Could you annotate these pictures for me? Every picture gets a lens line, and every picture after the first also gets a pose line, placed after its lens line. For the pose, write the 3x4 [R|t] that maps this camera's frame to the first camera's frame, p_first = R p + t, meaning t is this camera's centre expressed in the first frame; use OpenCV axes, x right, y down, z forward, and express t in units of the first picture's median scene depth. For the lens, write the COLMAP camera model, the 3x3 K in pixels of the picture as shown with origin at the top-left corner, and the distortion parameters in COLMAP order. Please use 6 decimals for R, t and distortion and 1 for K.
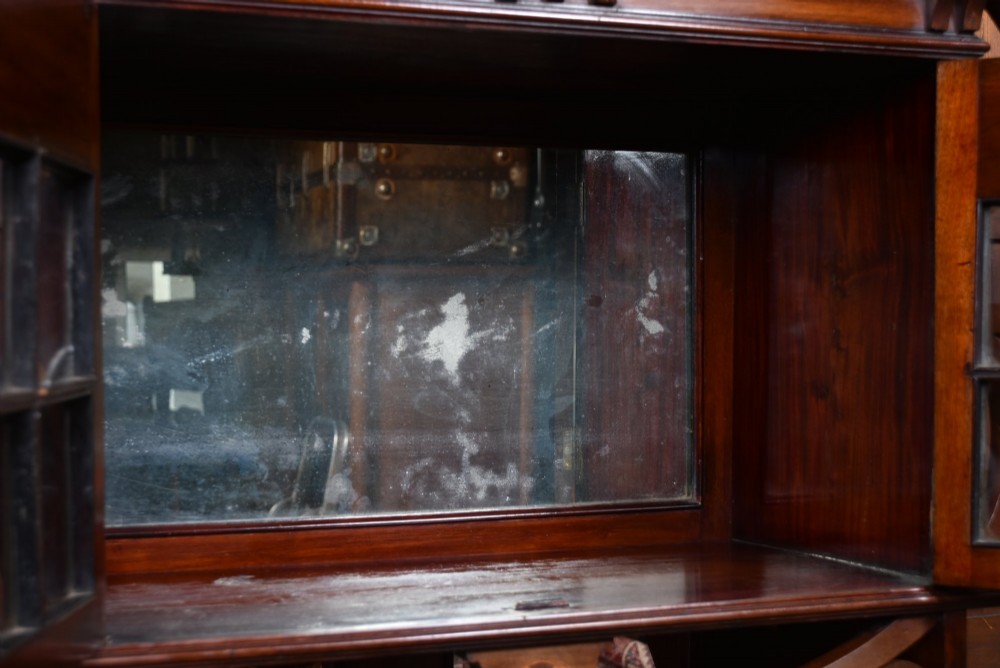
lens RADIAL K [[1867.0, 0, 498.6], [0, 1867.0, 331.8], [0, 0, 1]] dist [0.018341, 0.000000]
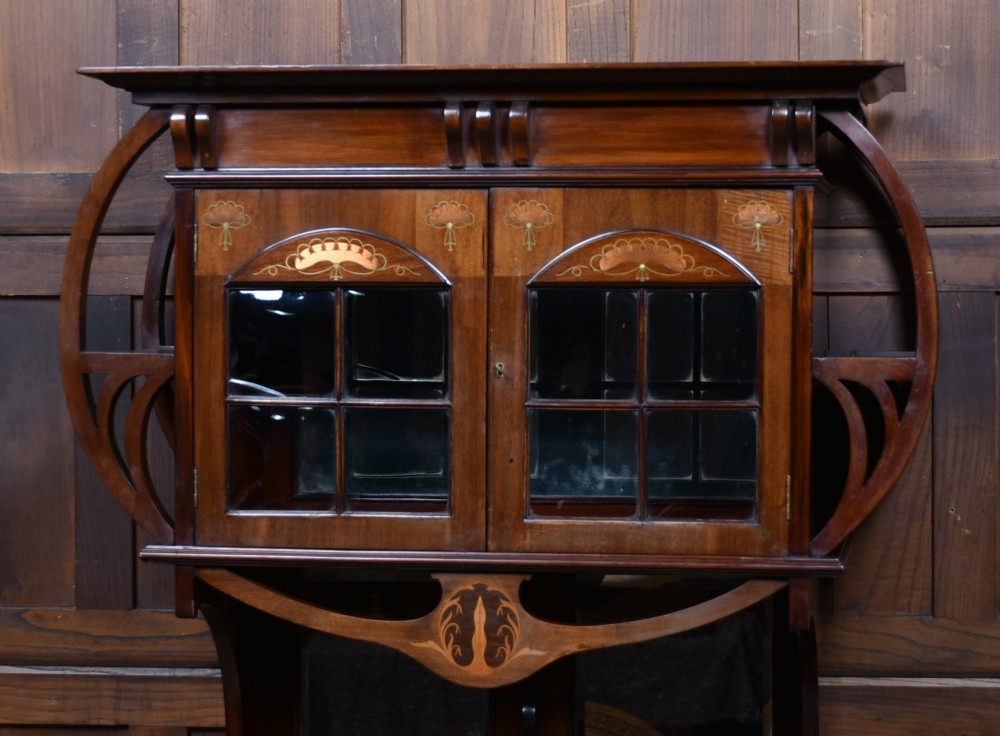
lens RADIAL K [[2993.2, 0, 507.3], [0, 2993.2, 370.5], [0, 0, 1]] dist [-0.077123, 0.000000]
pose [[0.834635, 0.020013, -0.550440, 1.185738], [-0.005717, 0.999601, 0.027674, -0.060974], [0.550774, -0.019950, 0.834416, -0.910452]]
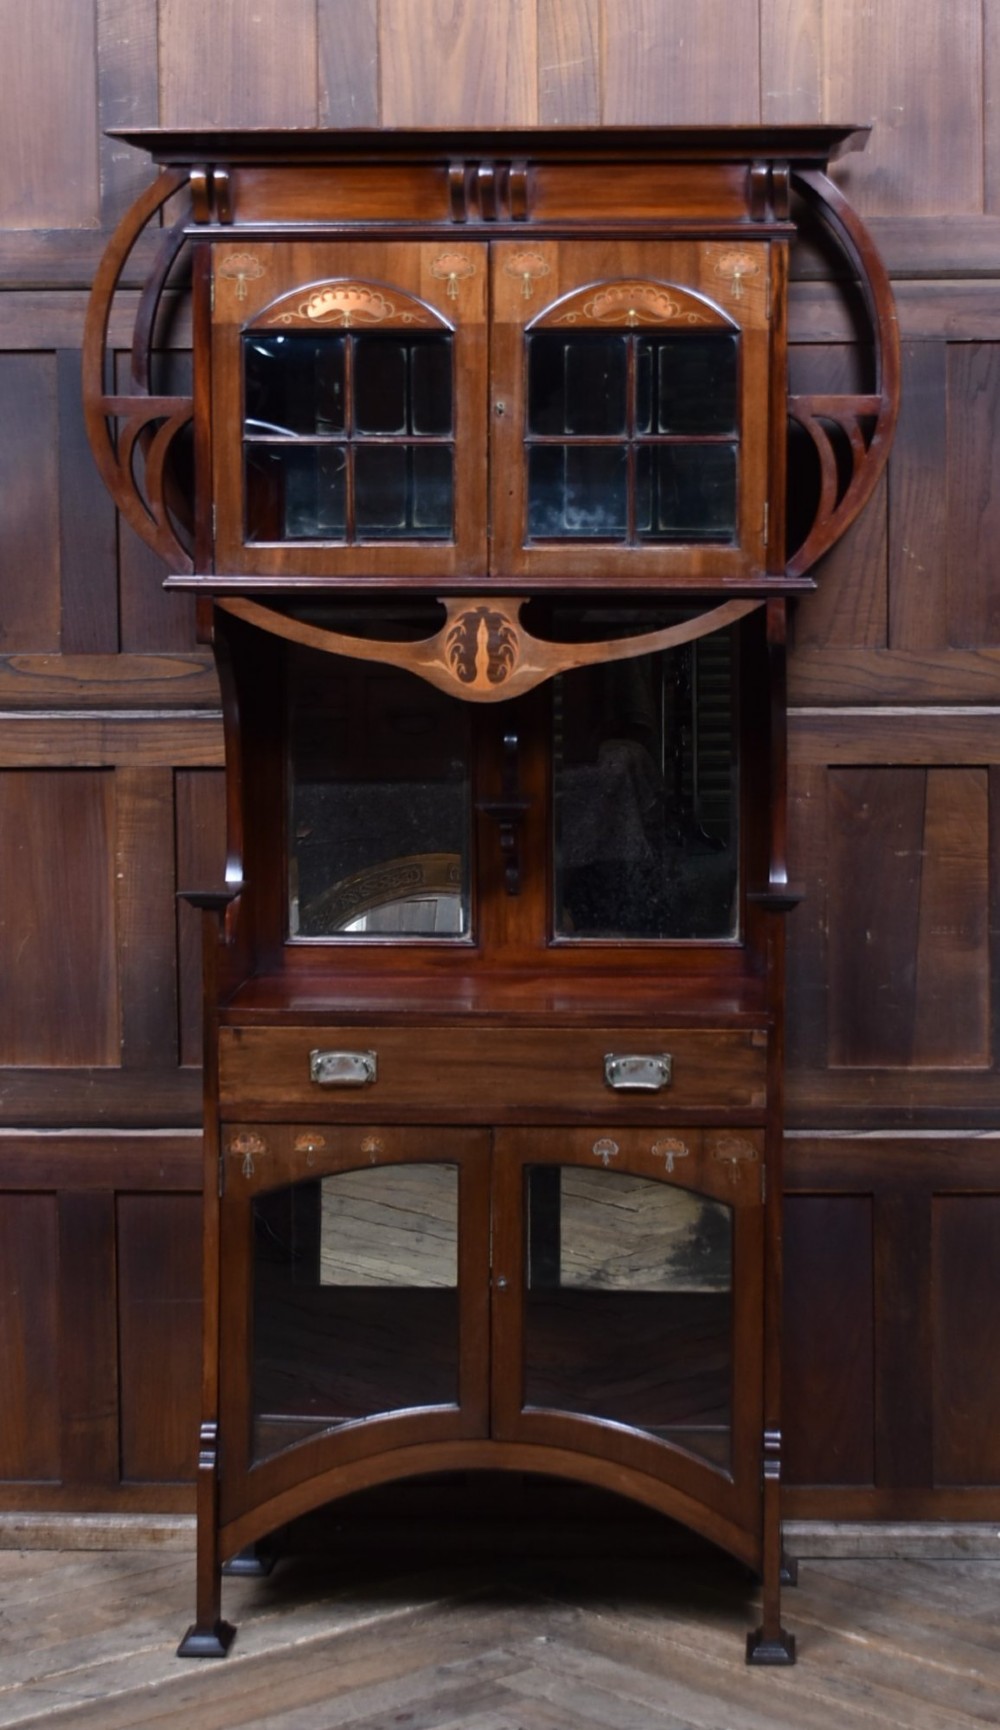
lens RADIAL K [[4294.5, 0, 515.2], [0, 4294.5, 863.9], [0, 0, 1]] dist [-0.101369, 0.000000]
pose [[0.876699, 0.051857, -0.478237, 1.614453], [-0.002048, 0.994566, 0.104089, 0.000921], [0.481035, -0.090275, 0.872041, -2.031034]]
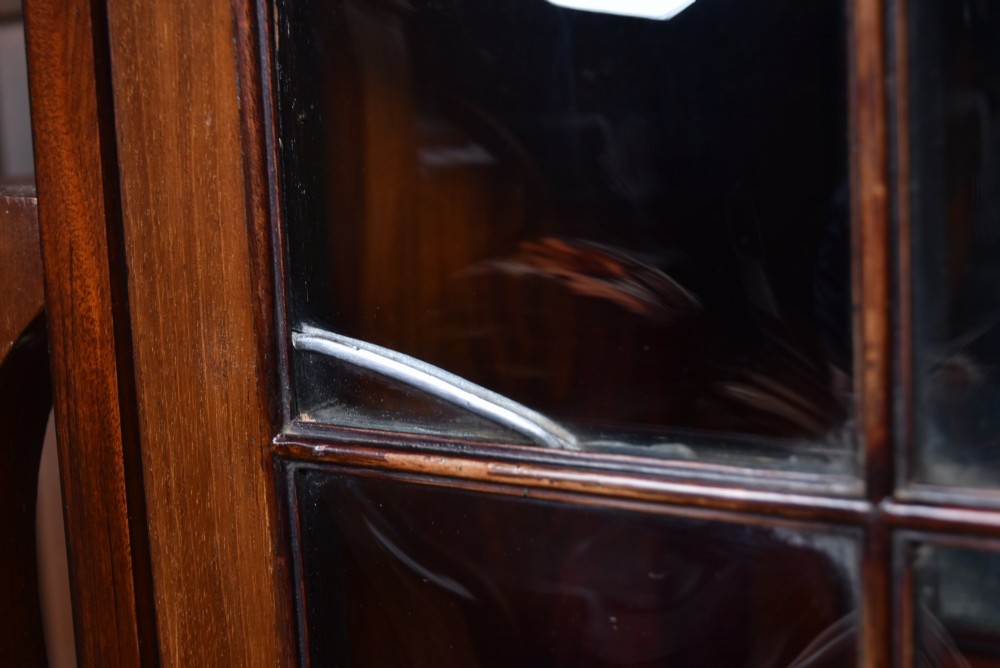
lens RADIAL K [[1784.3, 0, 499.2], [0, 1784.3, 337.4], [0, 0, 1]] dist [-0.011760, 0.000000]
pose [[0.557374, 0.099467, -0.824282, 0.057627], [0.041161, 0.988267, 0.147088, -0.026629], [0.829240, -0.115911, 0.546740, 0.648911]]
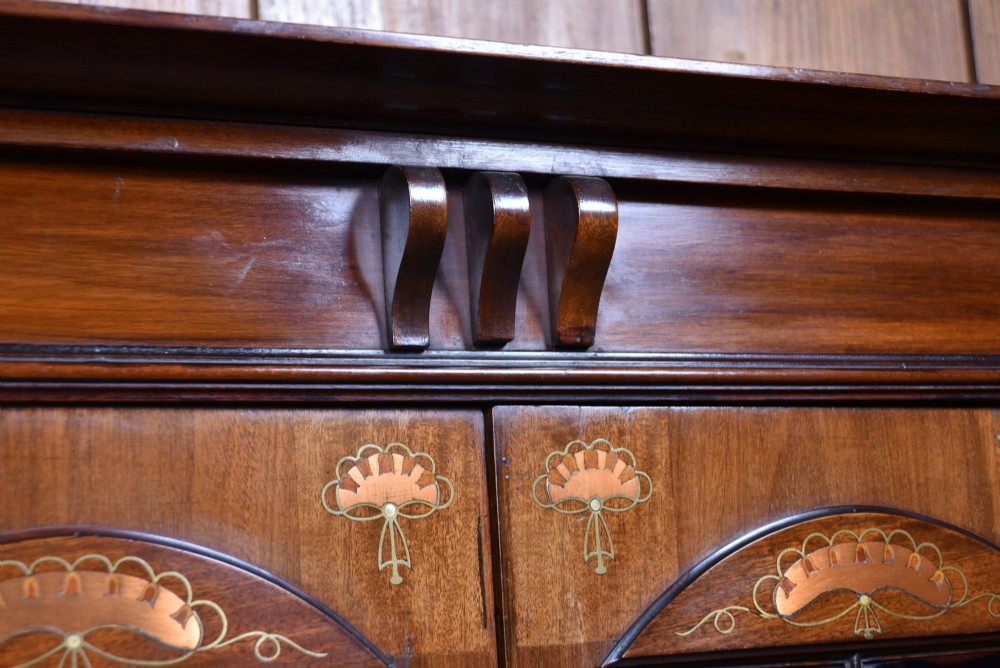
lens RADIAL K [[1784.3, 0, 503.6], [0, 1784.3, 334.2], [0, 0, 1]] dist [-0.011760, 0.000000]
pose [[0.998527, -0.053560, 0.008697, 0.025253], [0.054262, 0.985355, -0.161651, -0.074277], [0.000088, 0.161885, 0.986810, 0.368475]]
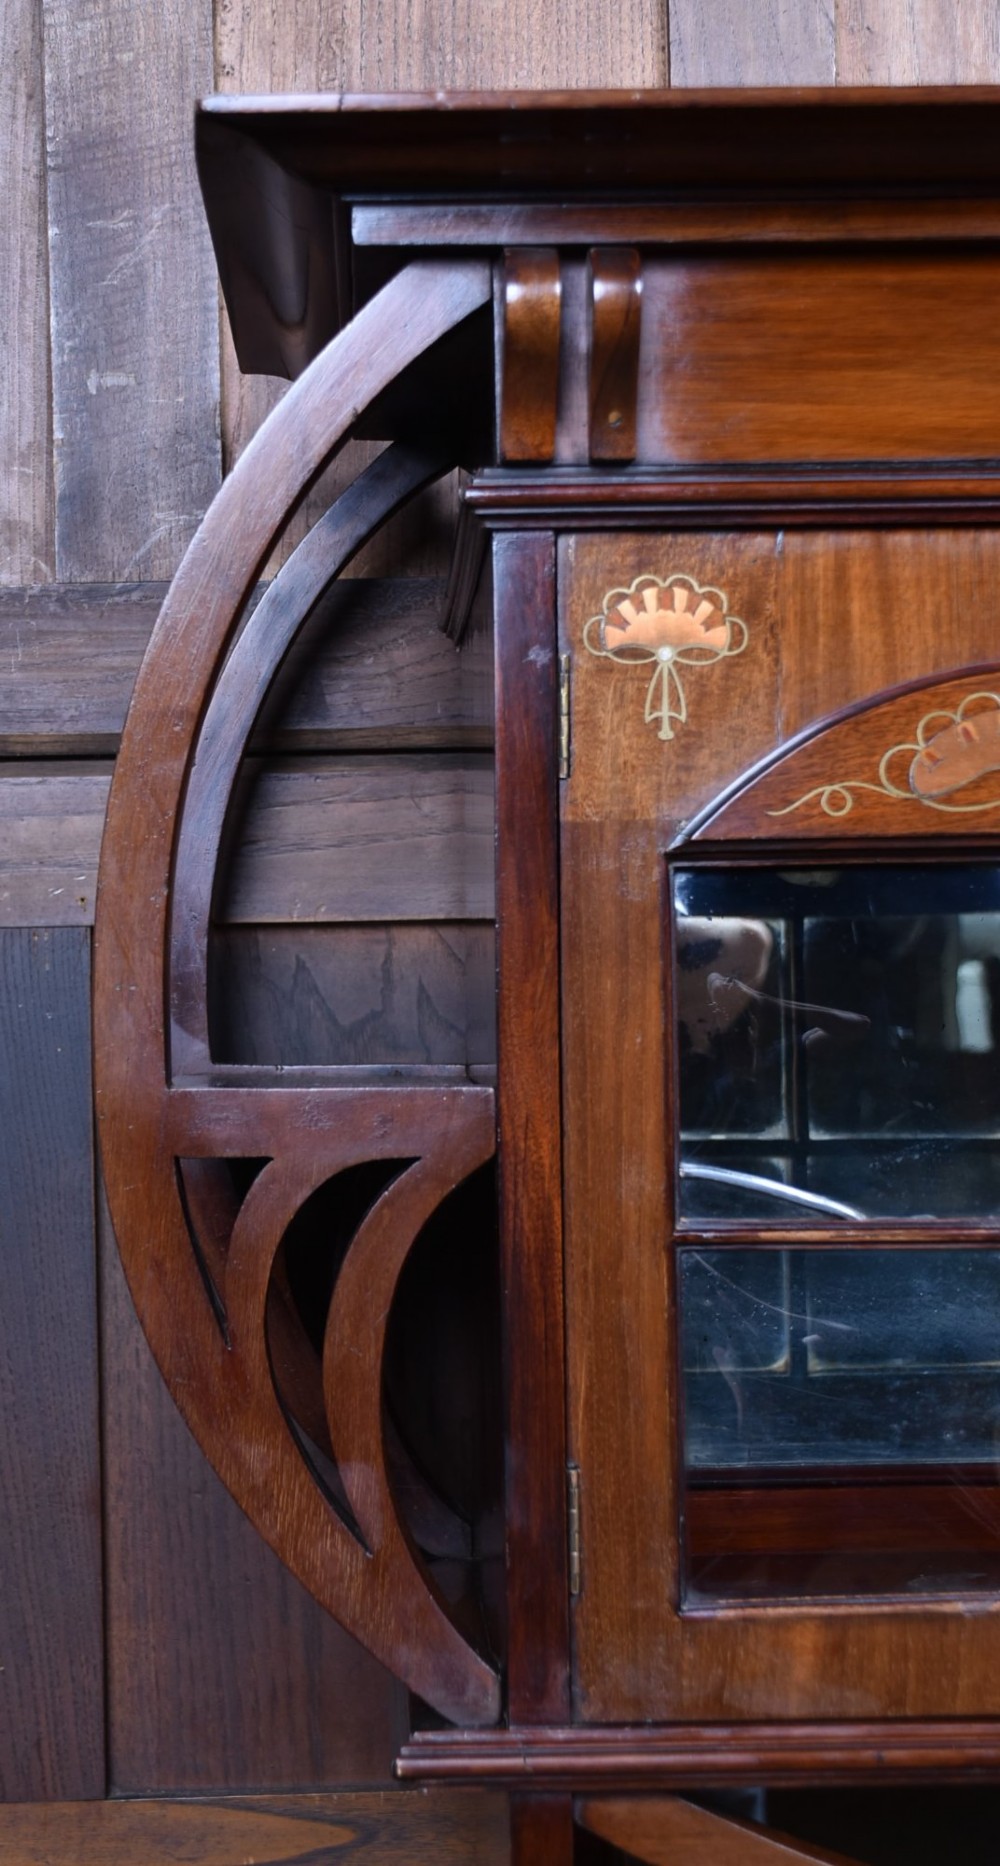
lens RADIAL K [[3122.9, 0, 393.6], [0, 3122.9, 968.9], [0, 0, 1]] dist [-0.004833, 0.000000]
pose [[0.923206, -0.016480, -0.383952, 0.052865], [0.012762, 0.999844, -0.012229, -0.029452], [0.384093, 0.006390, 0.923272, 0.111422]]
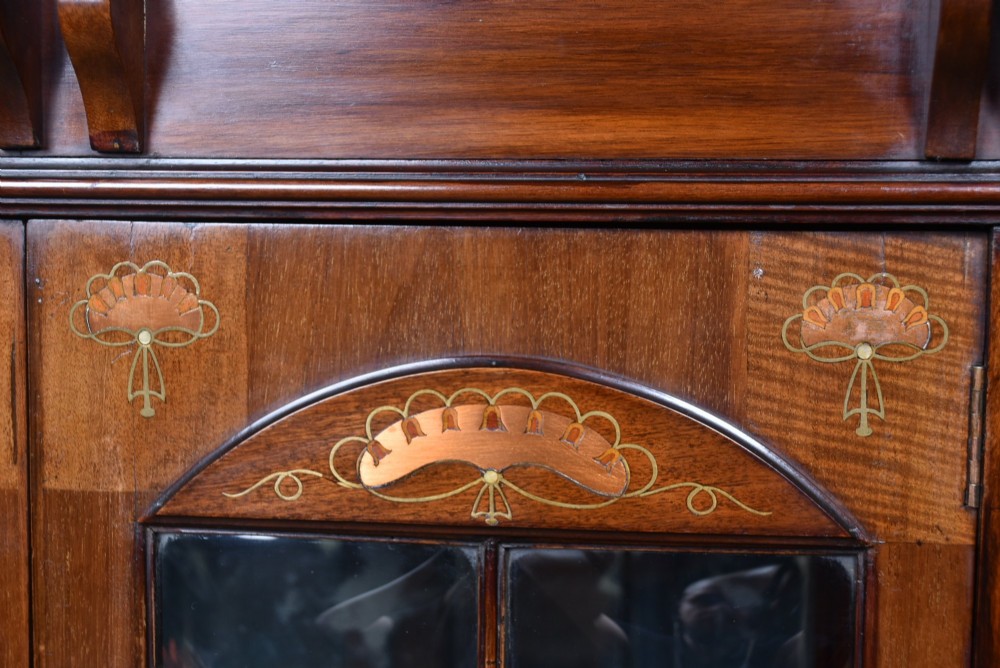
lens RADIAL K [[1784.3, 0, 499.3], [0, 1784.3, 338.9], [0, 0, 1]] dist [-0.011760, 0.000000]
pose [[0.839134, 0.059274, -0.540685, 0.334970], [-0.009763, 0.995526, 0.093986, -0.142643], [0.543836, -0.073588, 0.835959, 0.543802]]
